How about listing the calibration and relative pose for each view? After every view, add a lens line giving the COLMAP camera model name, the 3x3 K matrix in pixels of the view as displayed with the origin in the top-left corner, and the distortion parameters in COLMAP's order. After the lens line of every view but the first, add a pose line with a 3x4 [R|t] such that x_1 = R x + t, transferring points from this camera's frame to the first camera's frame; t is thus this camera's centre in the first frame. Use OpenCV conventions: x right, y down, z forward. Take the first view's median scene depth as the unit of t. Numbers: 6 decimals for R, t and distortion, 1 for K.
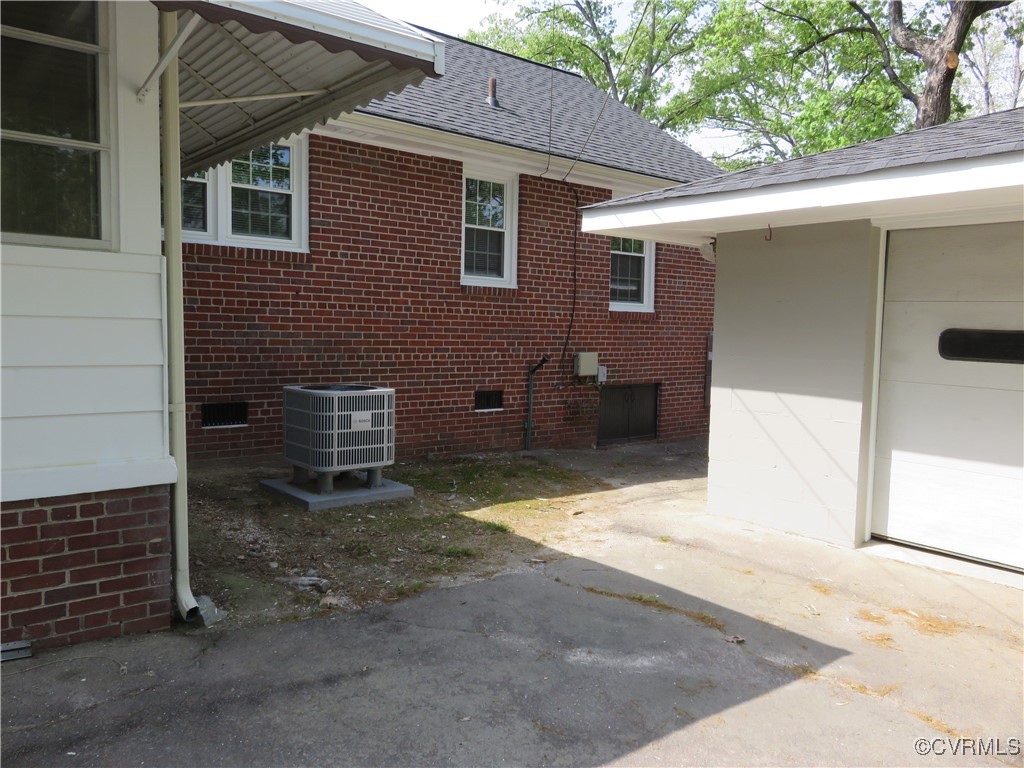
lens RADIAL K [[769.9, 0, 512.8], [0, 769.9, 382.9], [0, 0, 1]] dist [-0.013050, 0.002243]
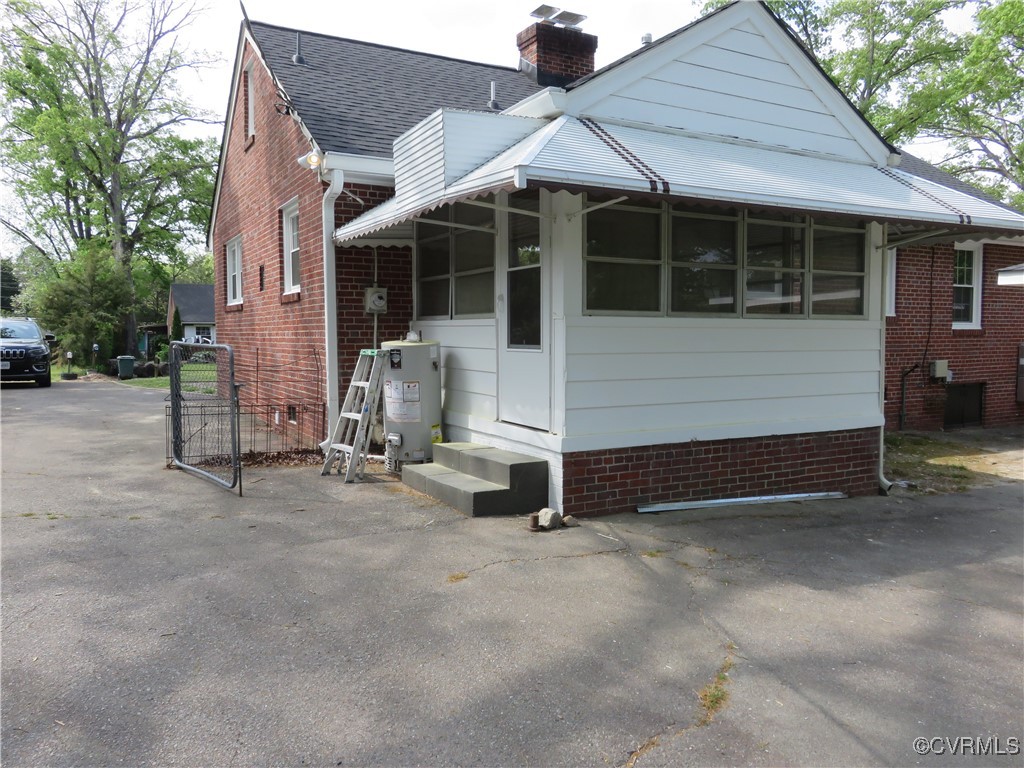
lens RADIAL K [[769.9, 0, 512.6], [0, 769.9, 384.7], [0, 0, 1]] dist [-0.013050, 0.002243]
pose [[0.981408, -0.009689, -0.191688, -0.374533], [0.008097, 0.999926, -0.009089, 0.009585], [0.191762, 0.007368, 0.981414, -0.467707]]
